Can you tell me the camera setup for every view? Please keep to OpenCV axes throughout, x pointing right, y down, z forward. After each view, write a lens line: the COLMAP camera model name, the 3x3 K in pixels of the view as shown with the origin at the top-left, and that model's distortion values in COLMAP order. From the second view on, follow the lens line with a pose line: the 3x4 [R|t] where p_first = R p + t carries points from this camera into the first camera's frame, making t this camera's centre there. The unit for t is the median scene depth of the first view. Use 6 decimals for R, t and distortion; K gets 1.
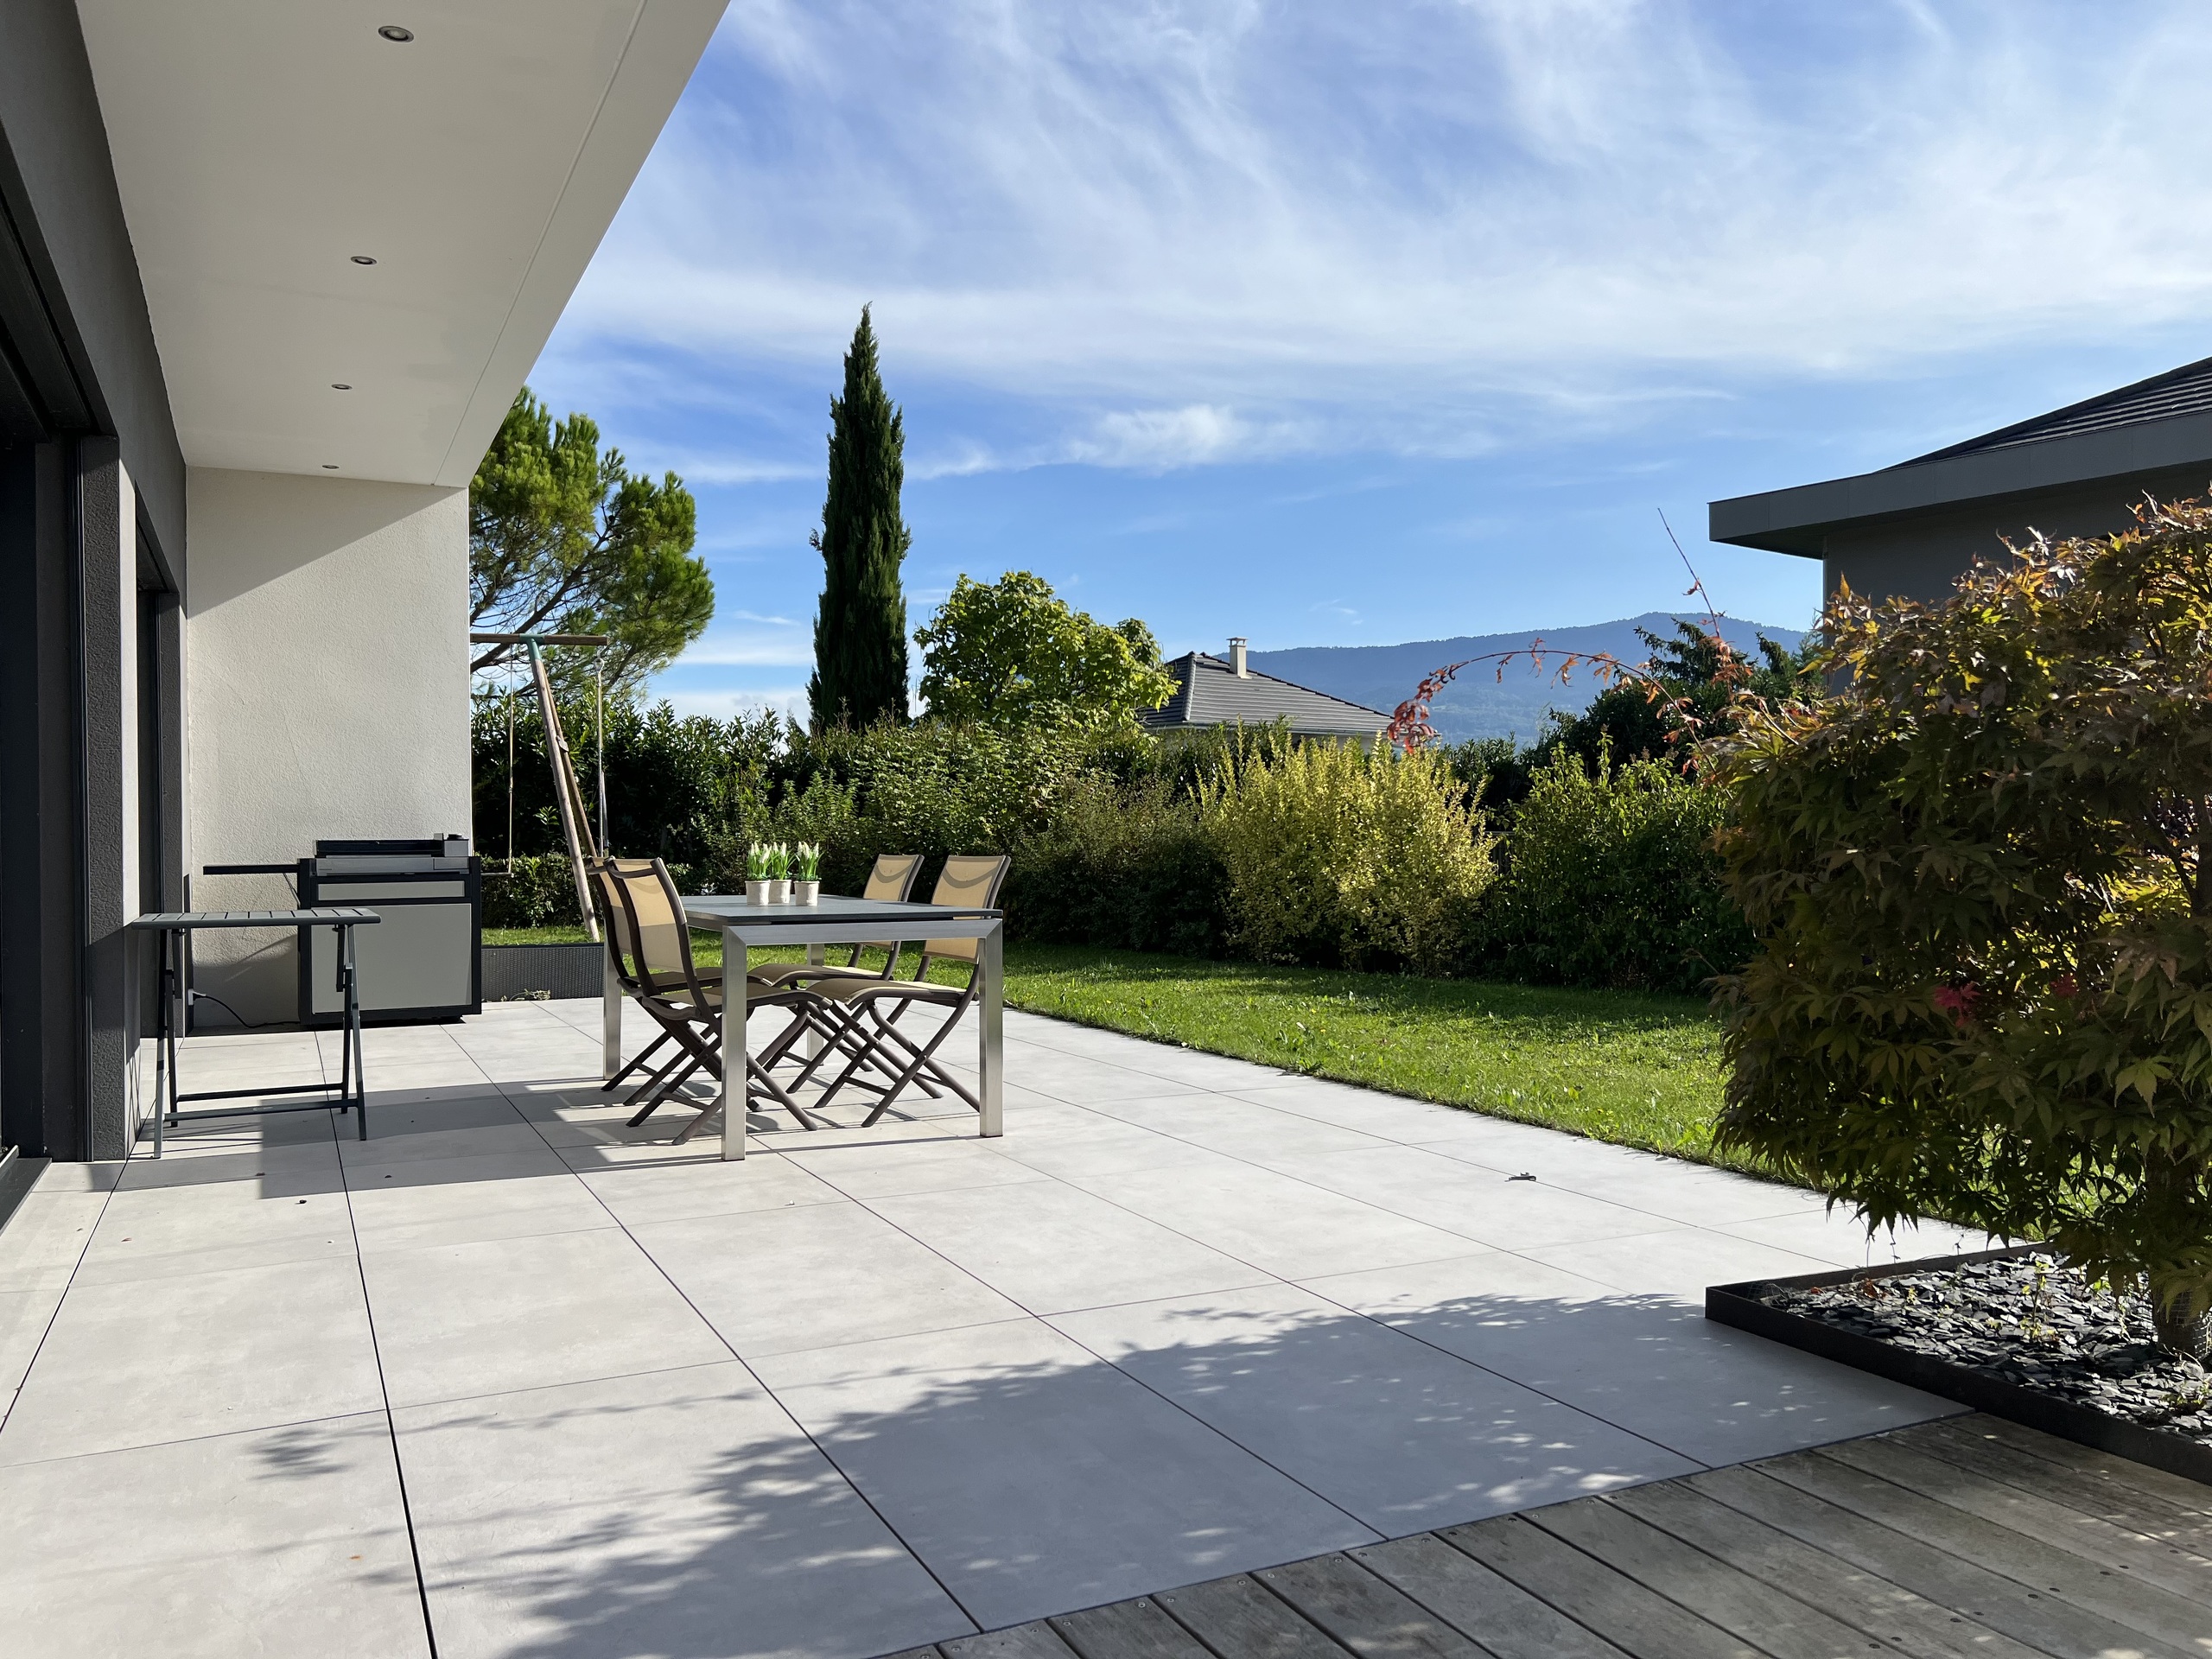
lens RADIAL K [[1666.0, 0, 1129.5], [0, 1666.0, 823.9], [0, 0, 1]] dist [-0.001291, -0.001489]
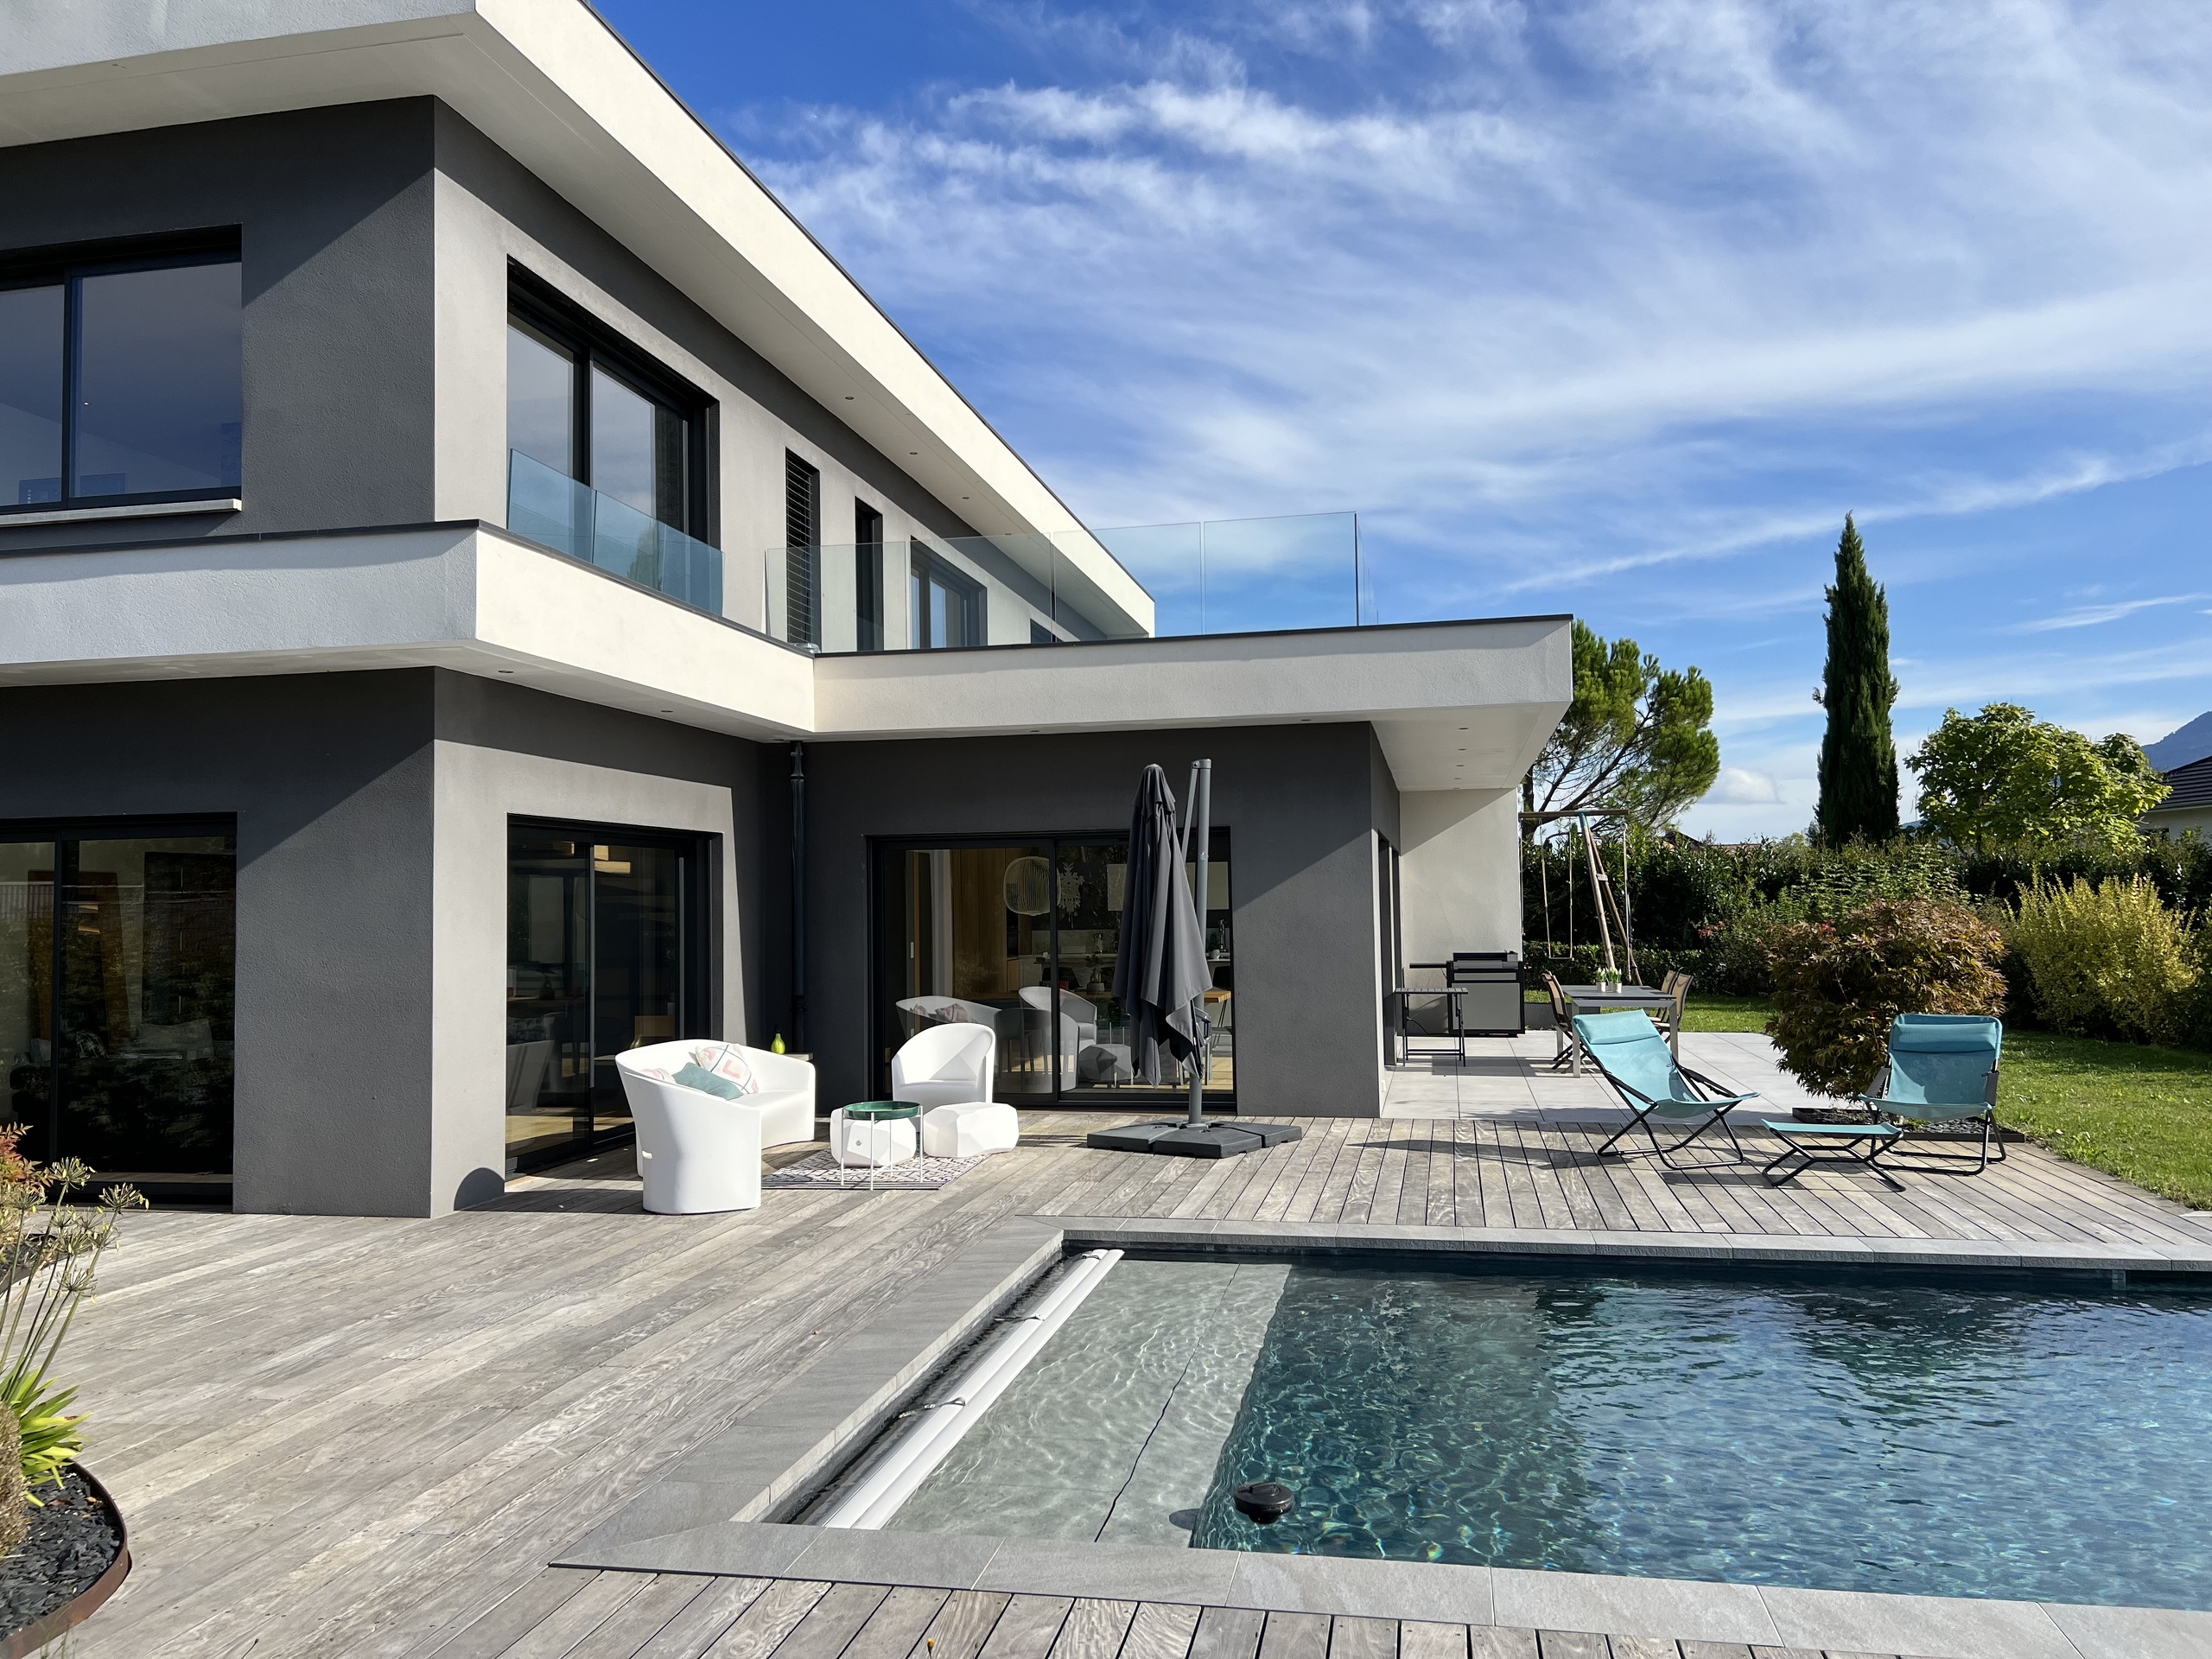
lens RADIAL K [[1666.0, 0, 1129.5], [0, 1666.0, 823.9], [0, 0, 1]] dist [-0.001291, -0.001489]
pose [[0.789102, -0.030386, -0.613510, 0.206244], [0.009535, 0.999261, -0.037228, -0.031825], [0.614188, 0.023527, 0.788809, -0.391874]]
